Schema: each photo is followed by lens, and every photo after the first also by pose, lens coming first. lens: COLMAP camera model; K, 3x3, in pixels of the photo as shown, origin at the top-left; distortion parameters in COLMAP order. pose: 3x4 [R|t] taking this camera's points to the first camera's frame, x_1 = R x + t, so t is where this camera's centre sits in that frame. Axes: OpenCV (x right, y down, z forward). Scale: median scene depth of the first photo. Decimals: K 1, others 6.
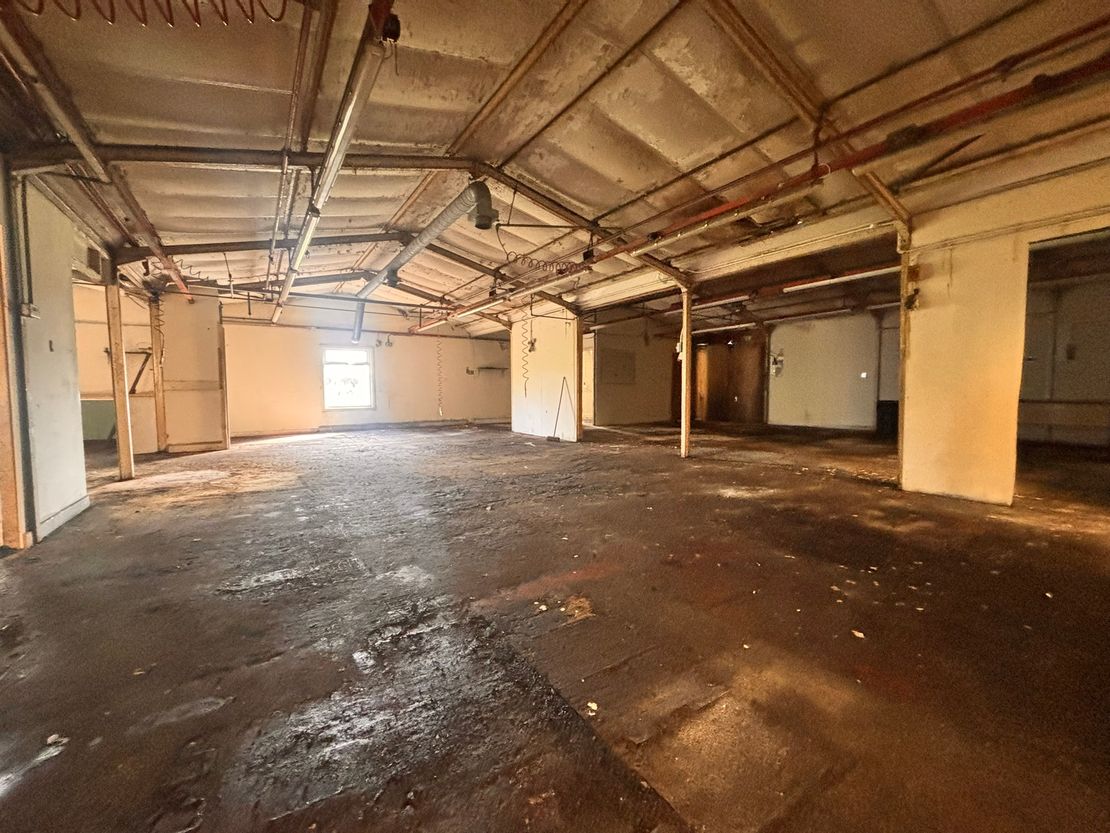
lens RADIAL K [[446.2, 0, 555.0], [0, 446.2, 416.5], [0, 0, 1]] dist [0.000904, -0.000291]
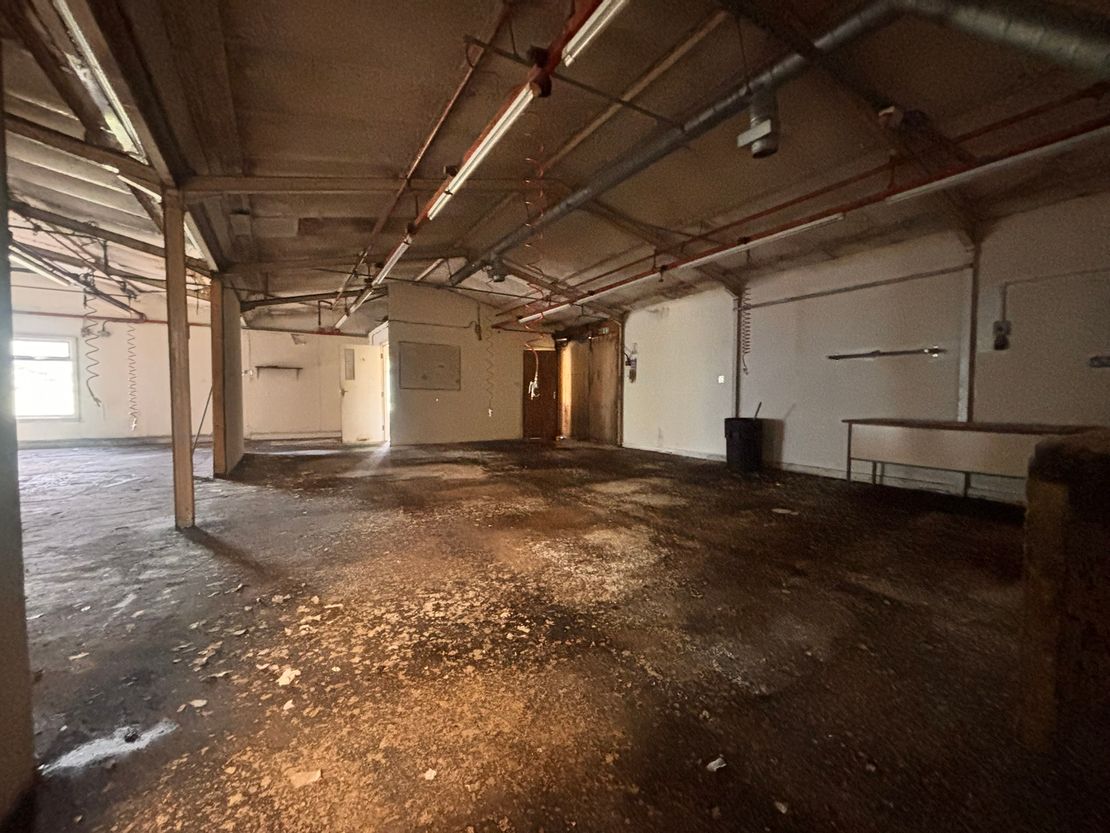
lens RADIAL K [[446.2, 0, 555.0], [0, 446.2, 416.5], [0, 0, 1]] dist [0.000904, -0.000291]
pose [[0.999041, 0.012317, -0.042021, 0.405083], [-0.013084, 0.999752, -0.018020, -0.018170], [0.041788, 0.018552, 0.998954, 0.270340]]
